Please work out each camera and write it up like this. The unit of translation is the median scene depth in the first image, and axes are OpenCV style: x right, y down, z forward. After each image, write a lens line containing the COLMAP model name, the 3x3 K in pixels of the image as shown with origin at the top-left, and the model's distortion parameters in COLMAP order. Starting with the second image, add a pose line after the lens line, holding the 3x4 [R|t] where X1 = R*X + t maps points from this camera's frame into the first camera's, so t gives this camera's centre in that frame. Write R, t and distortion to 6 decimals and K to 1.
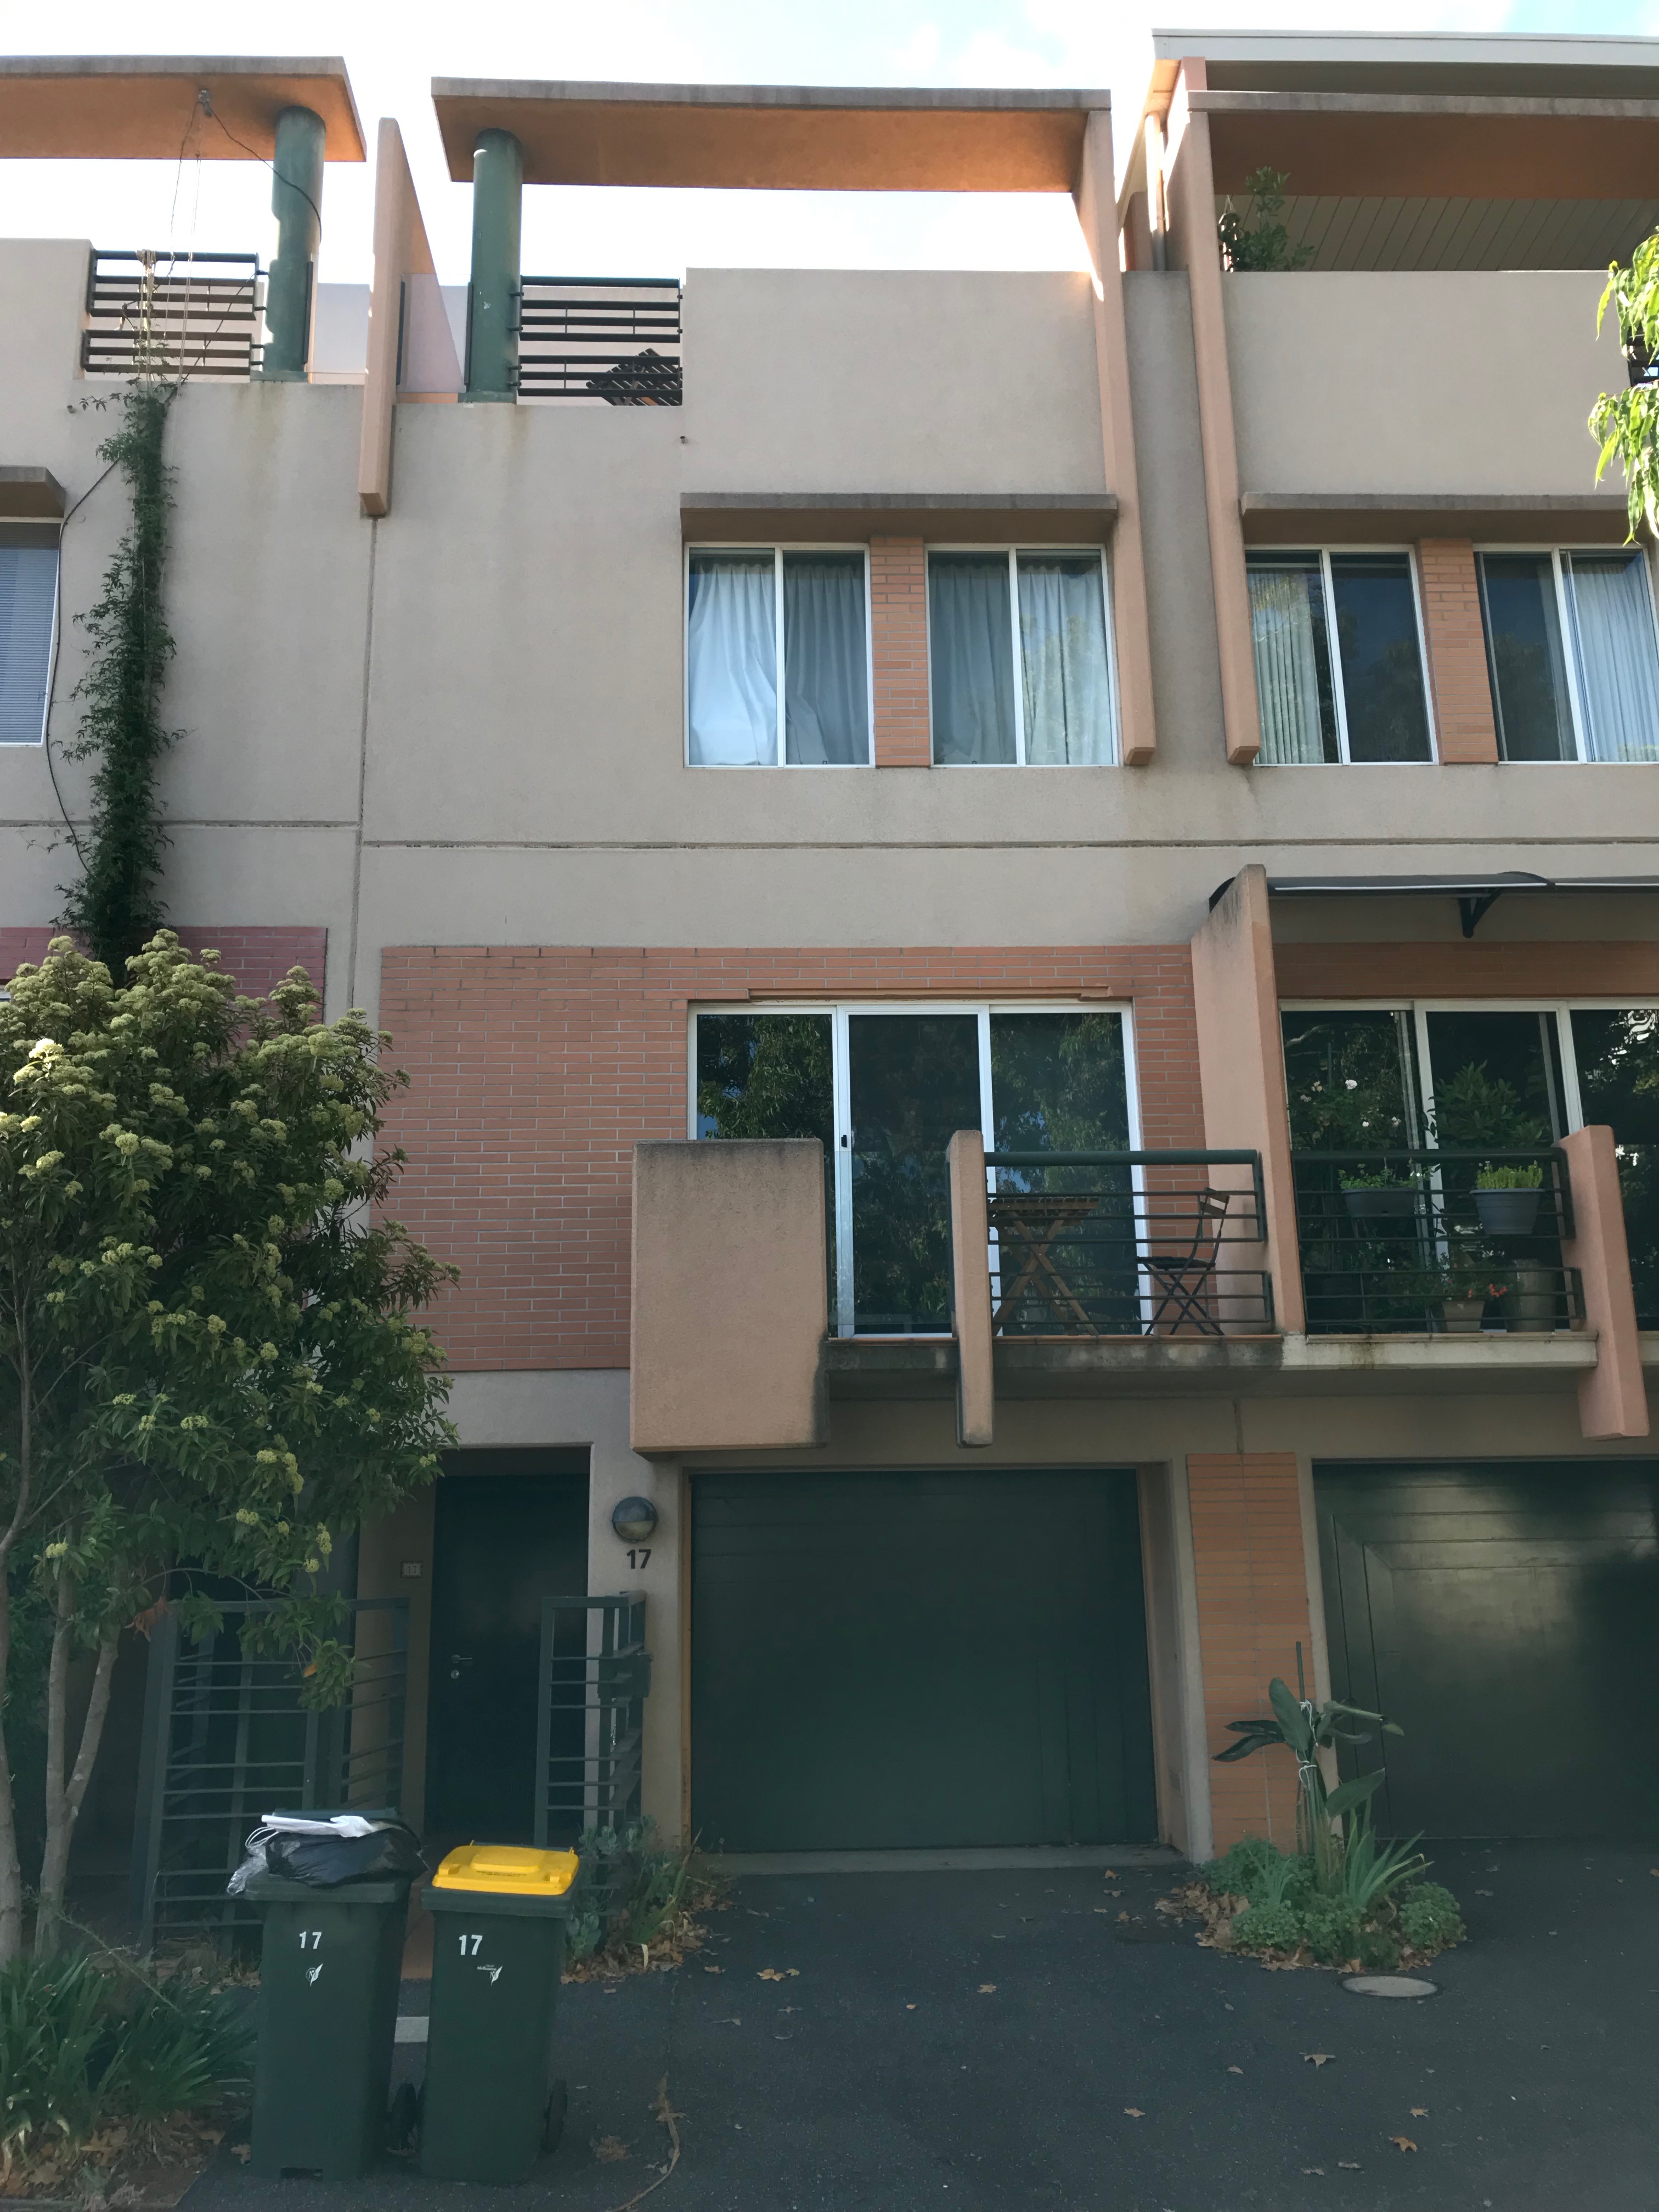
lens RADIAL K [[1780.2, 0, 829.5], [0, 1780.2, 1106.0], [0, 0, 1]] dist [0.010903, 0.002695]
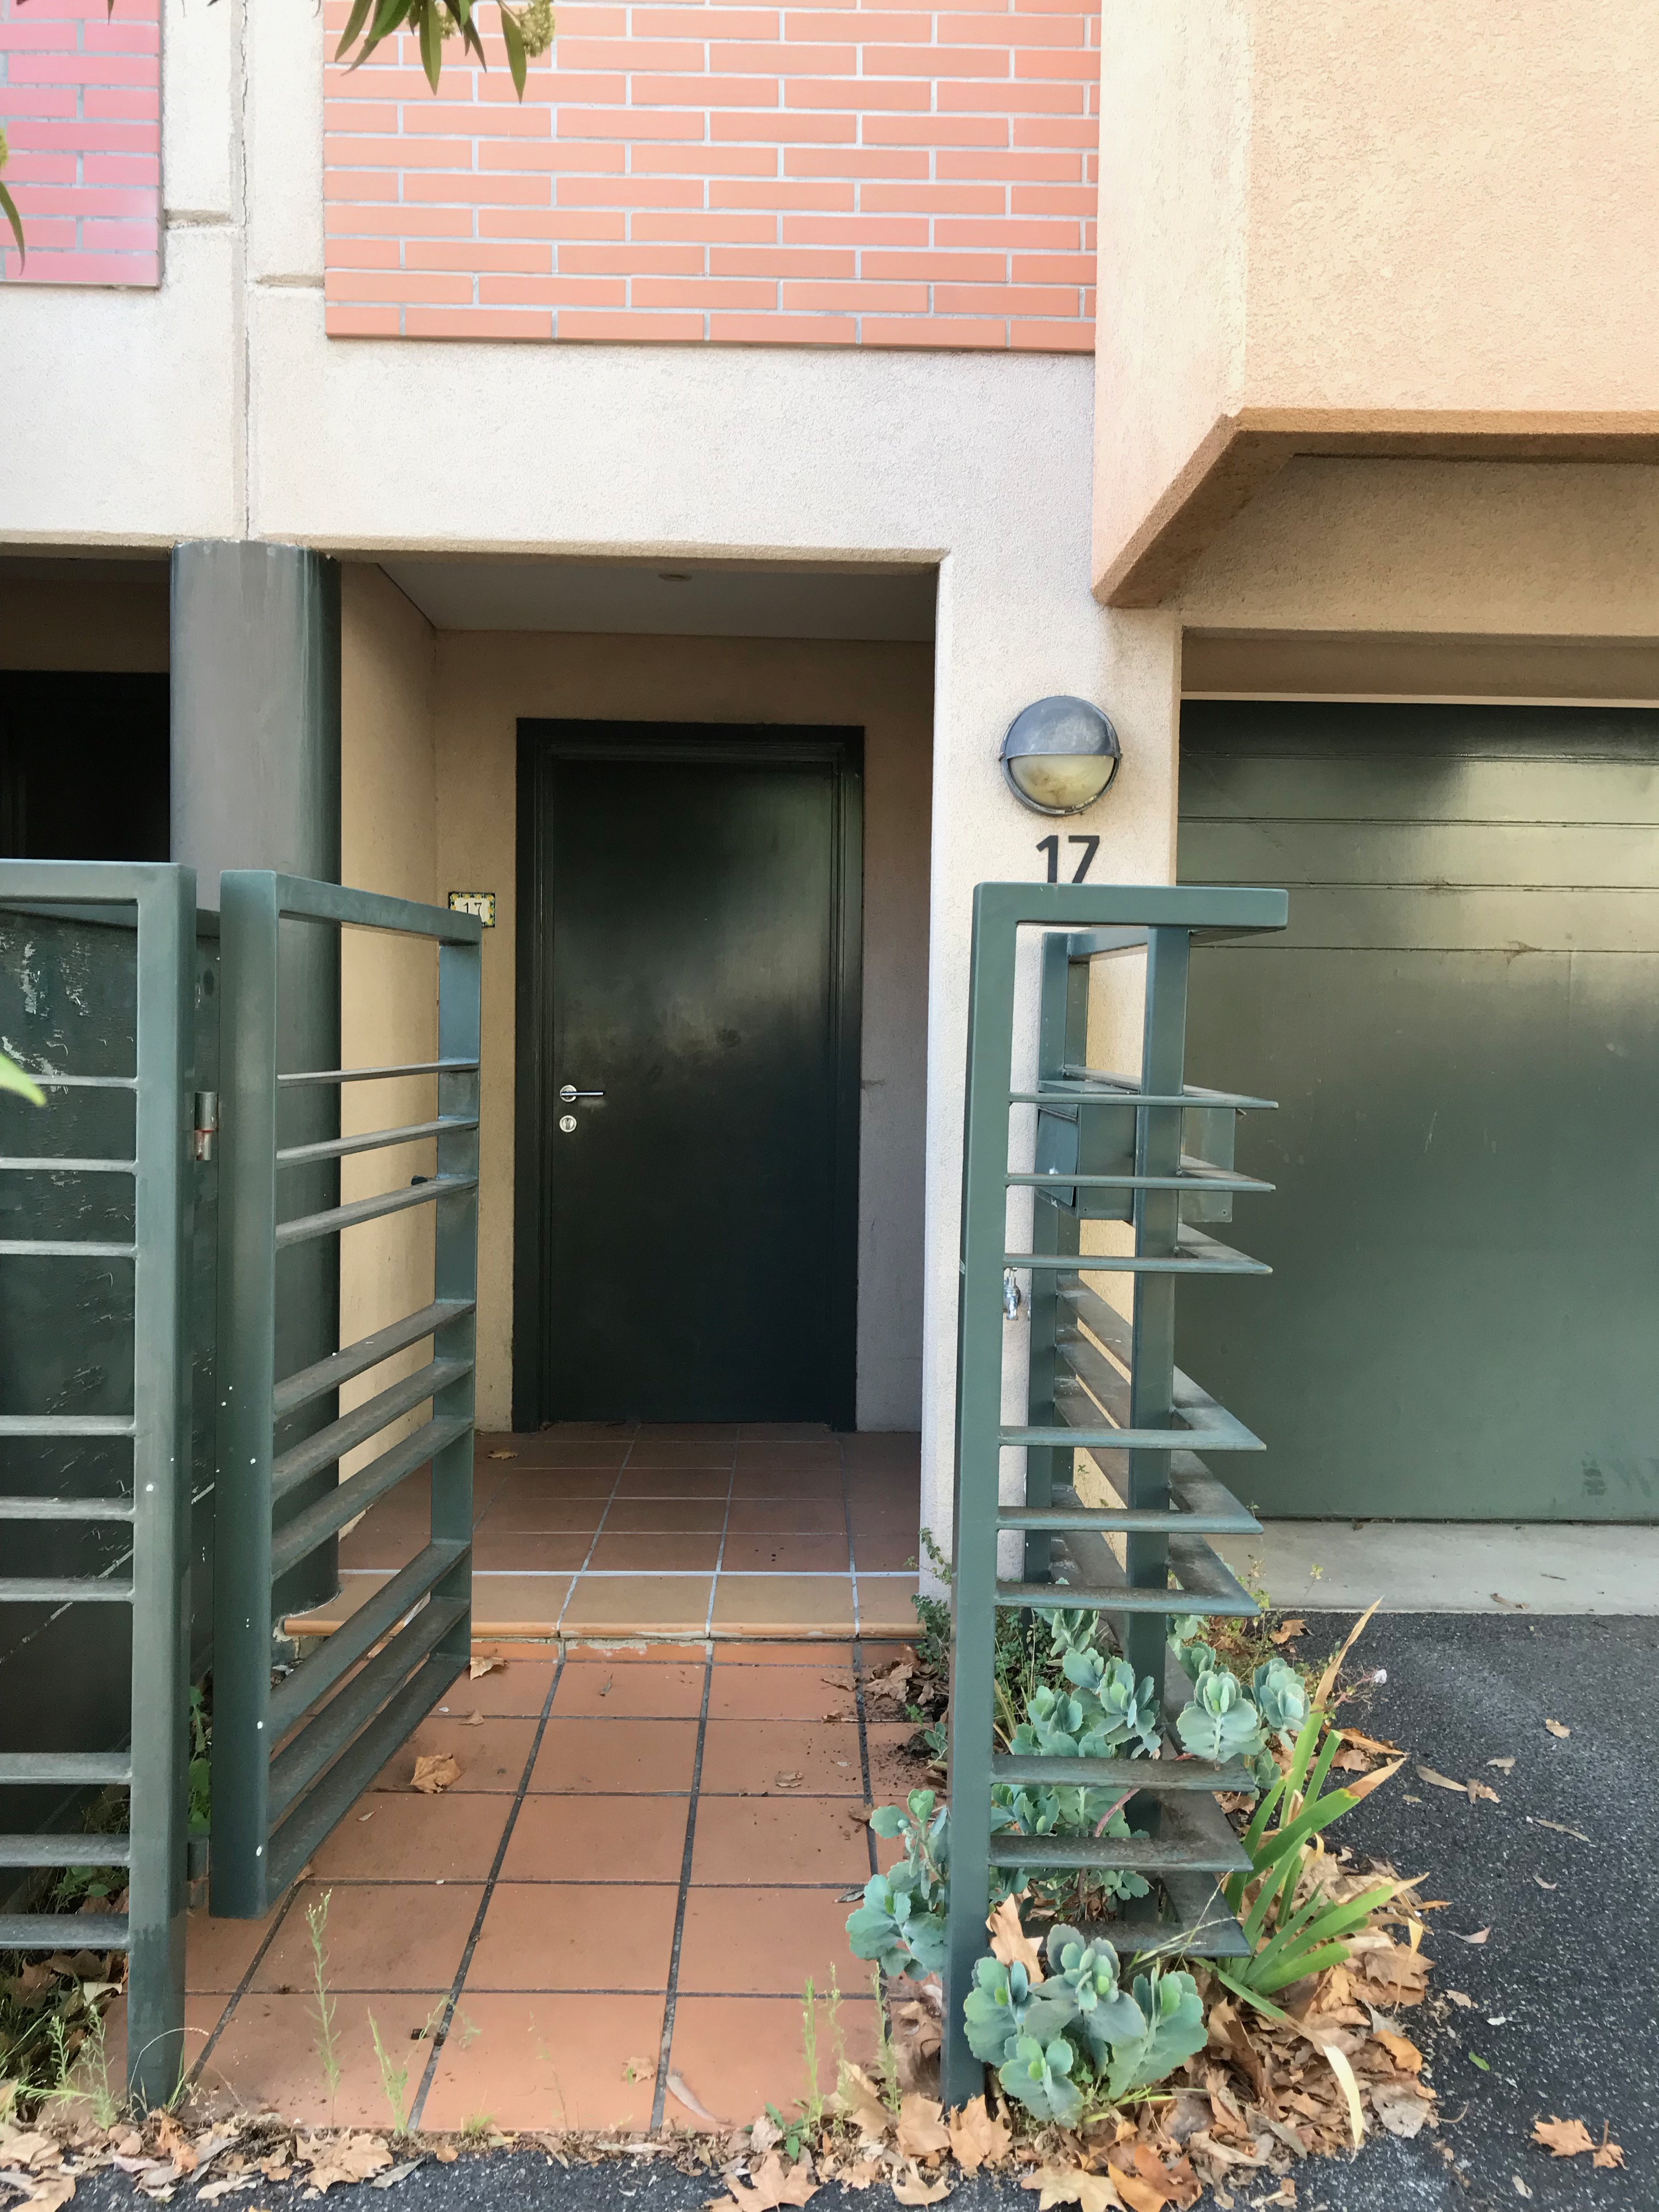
lens RADIAL K [[1780.2, 0, 829.5], [0, 1780.2, 1106.0], [0, 0, 1]] dist [0.010903, 0.002695]
pose [[0.999378, 0.032928, -0.012661, -0.151160], [-0.027771, 0.955622, 0.293282, 0.193383], [0.021757, -0.292748, 0.955942, 0.615122]]
